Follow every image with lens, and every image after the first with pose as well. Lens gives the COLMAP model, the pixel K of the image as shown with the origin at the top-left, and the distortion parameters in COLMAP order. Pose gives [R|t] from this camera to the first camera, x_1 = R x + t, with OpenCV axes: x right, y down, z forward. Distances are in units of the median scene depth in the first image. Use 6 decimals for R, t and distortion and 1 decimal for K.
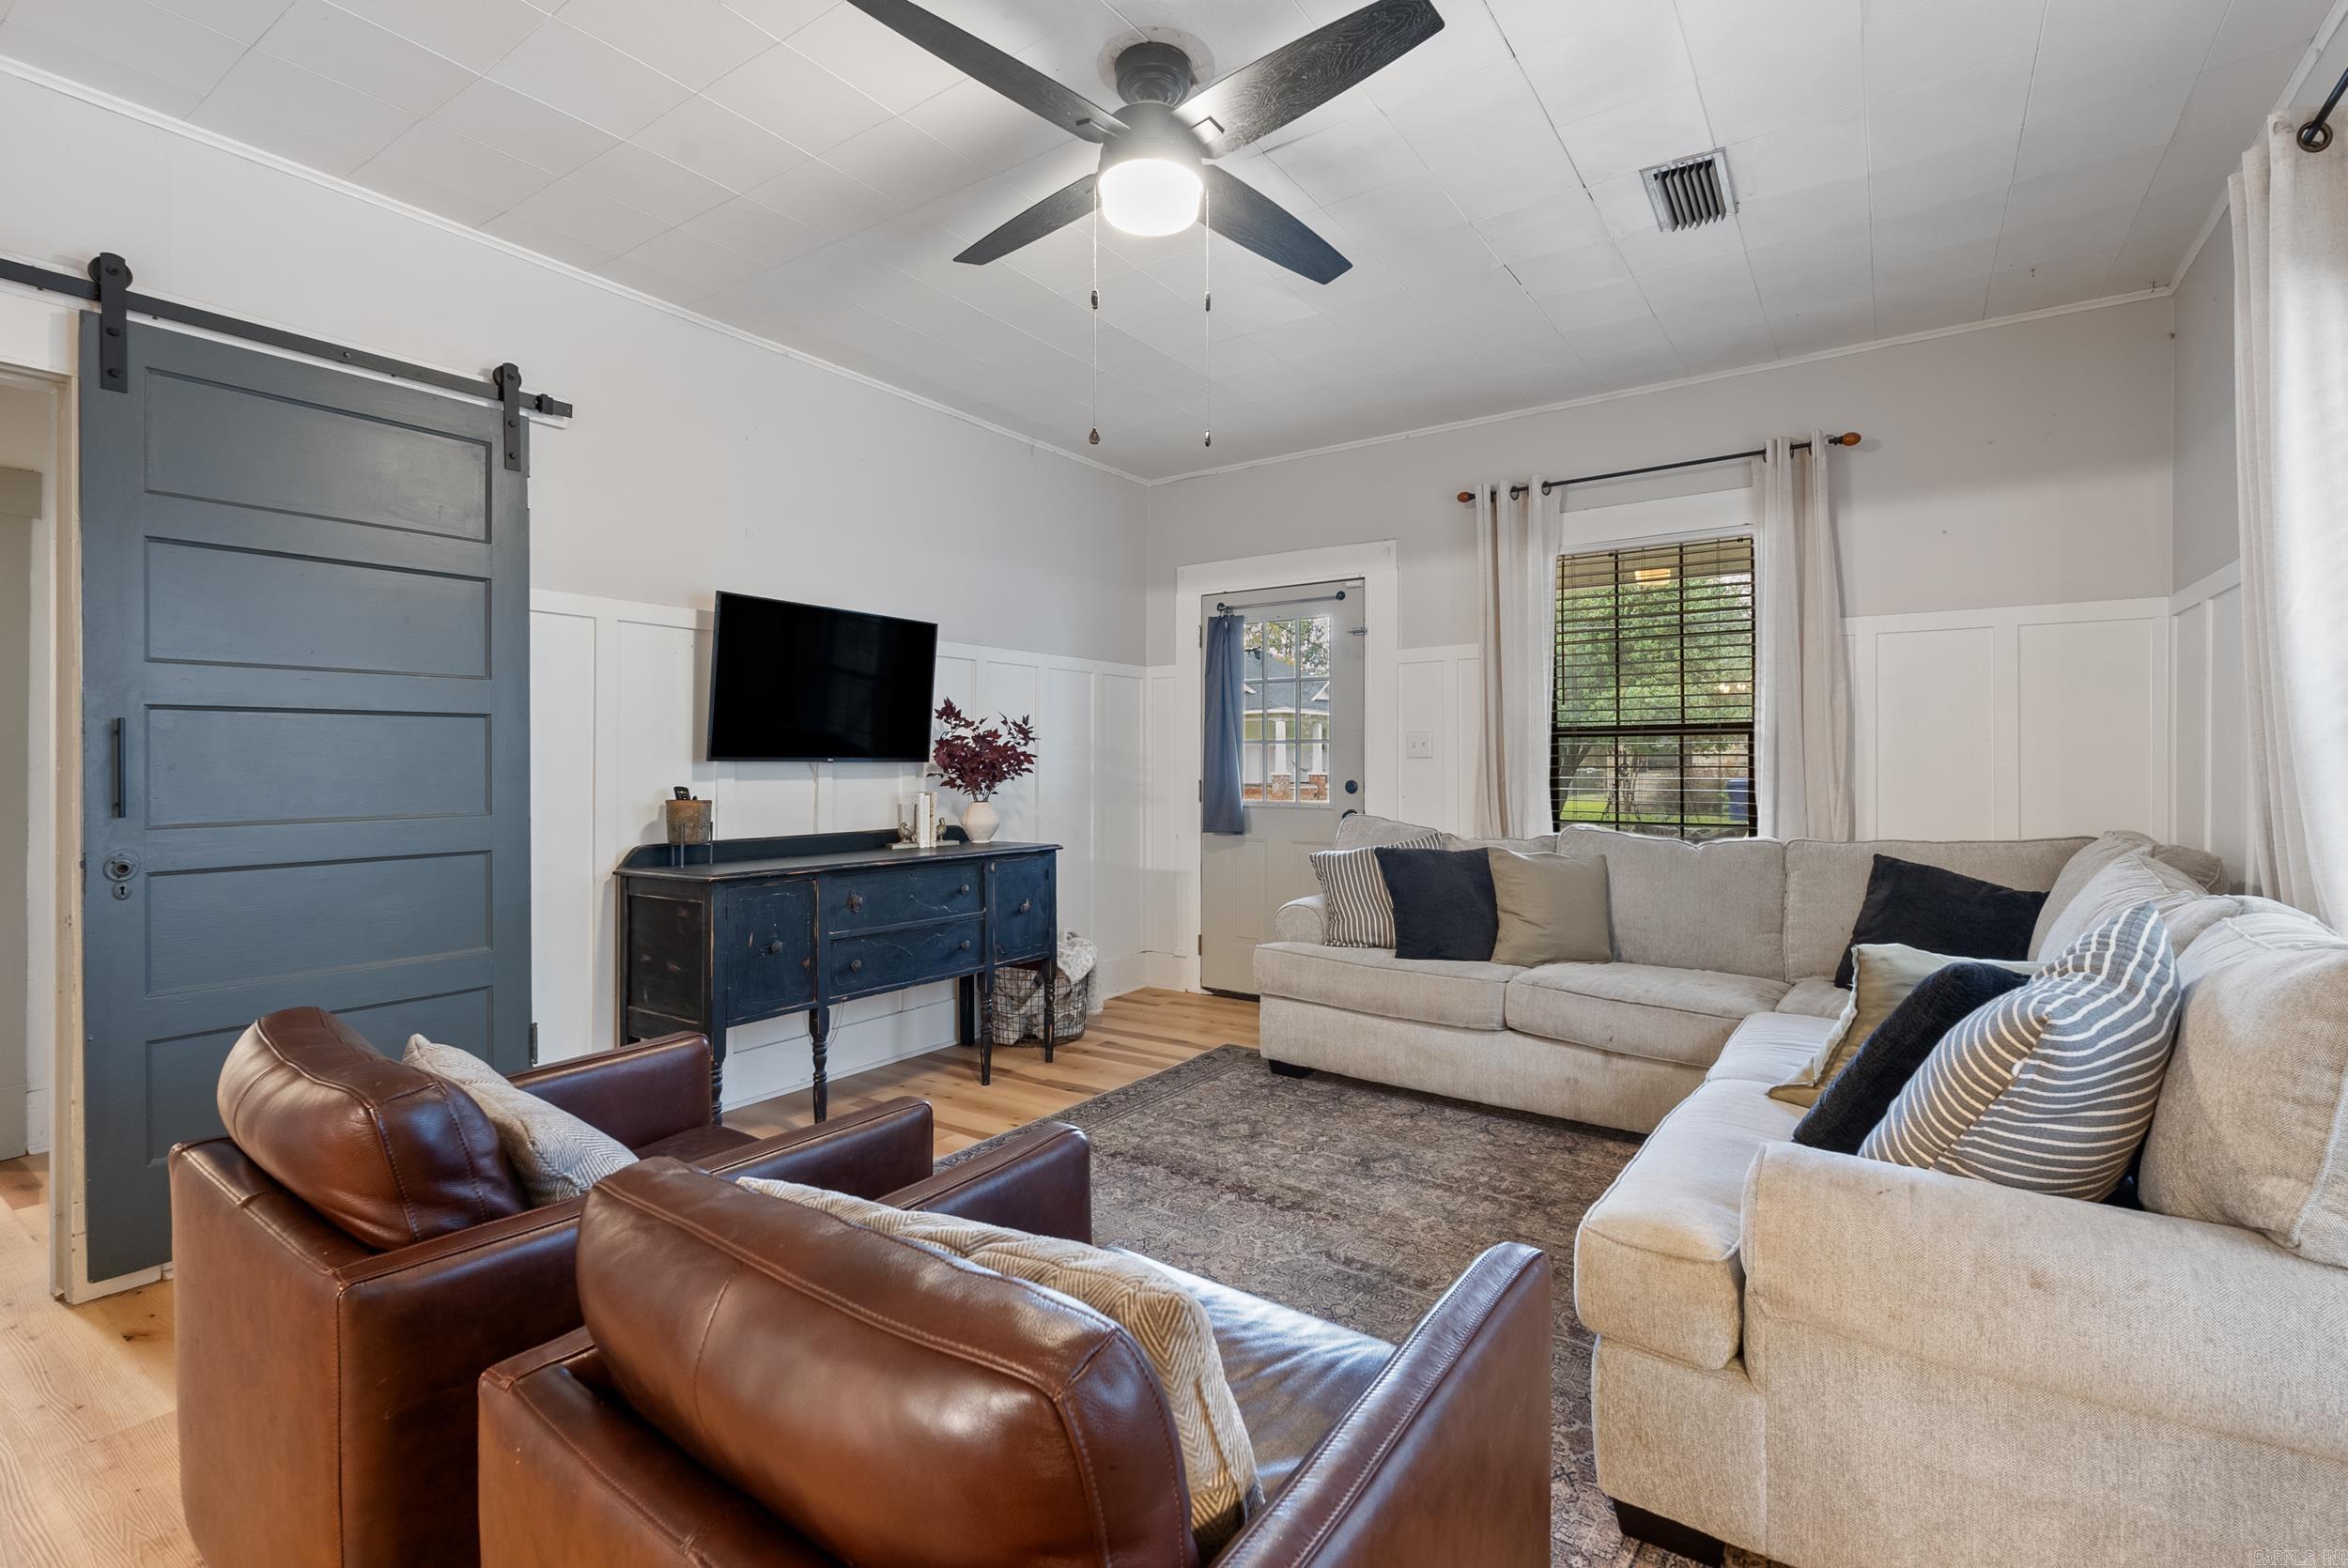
lens RADIAL K [[1035.3, 0, 1175.6], [0, 1035.3, 772.5], [0, 0, 1]] dist [-0.000911, -0.000023]
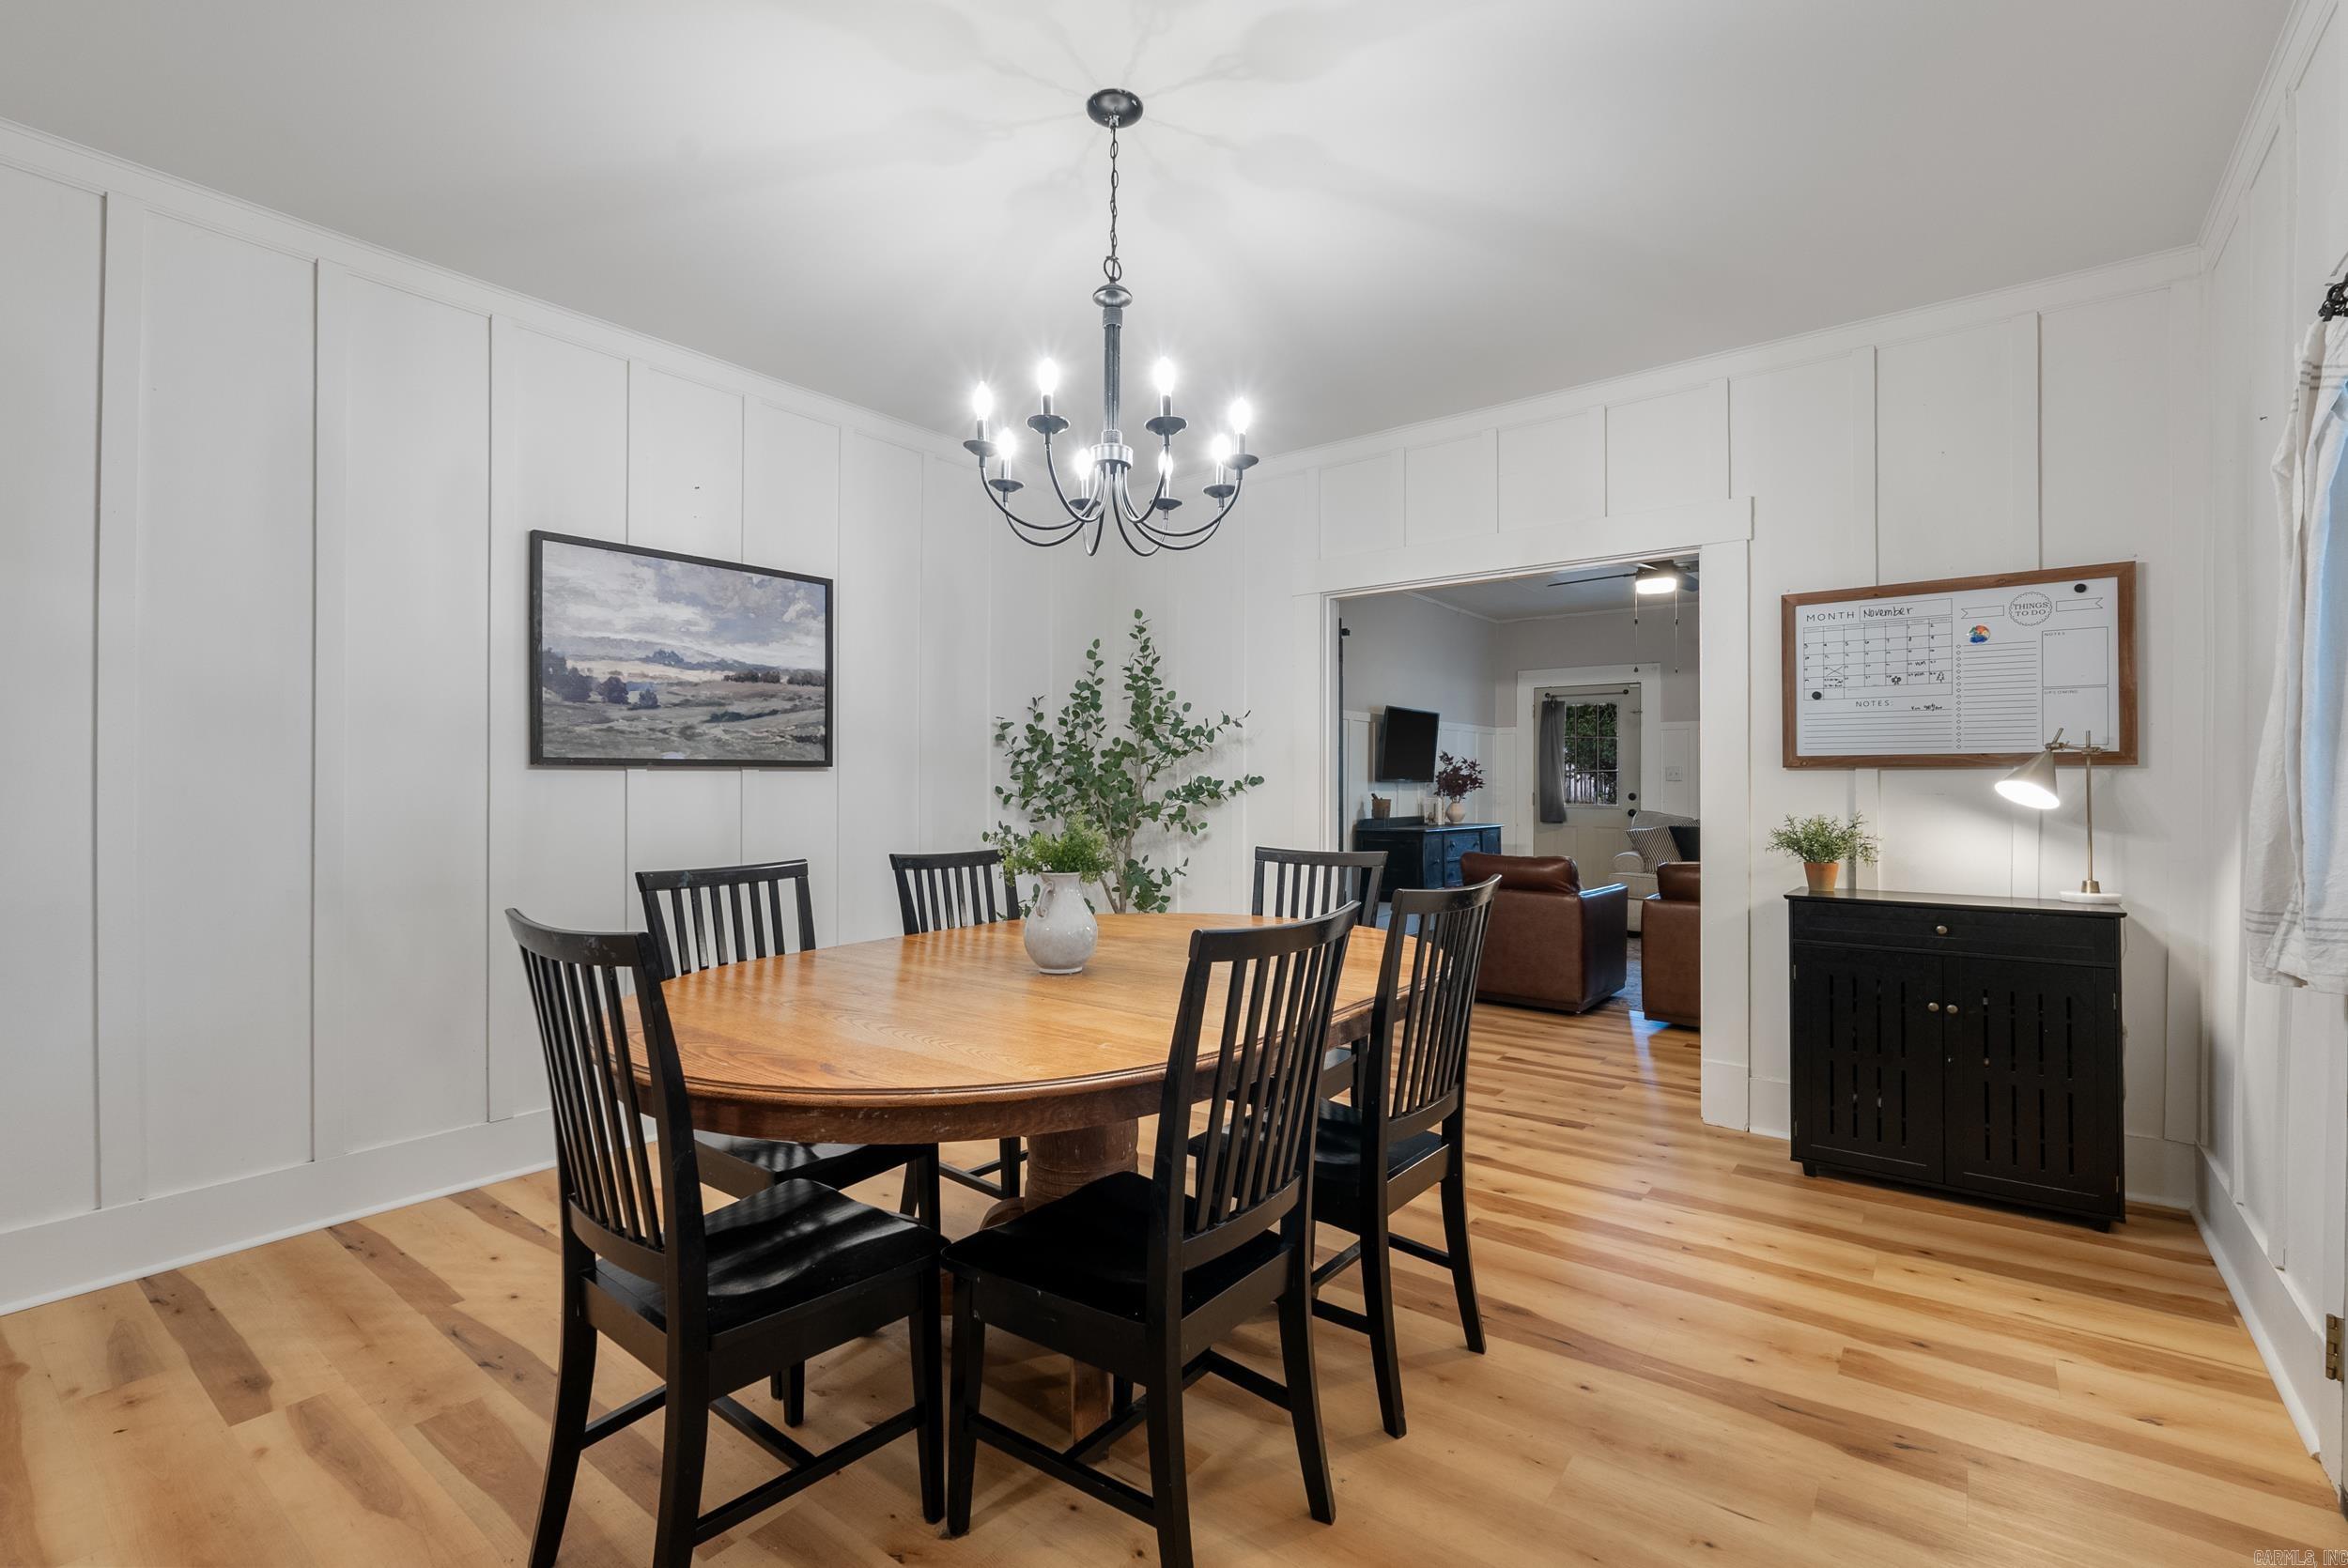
lens RADIAL K [[1035.3, 0, 1170.5], [0, 1035.3, 785.4], [0, 0, 1]] dist [-0.000911, -0.000023]
pose [[0.998826, 0.001745, -0.048407, -0.648377], [-0.002121, 0.999968, -0.007735, 0.011584], [0.048392, 0.007829, 0.998798, -1.010610]]
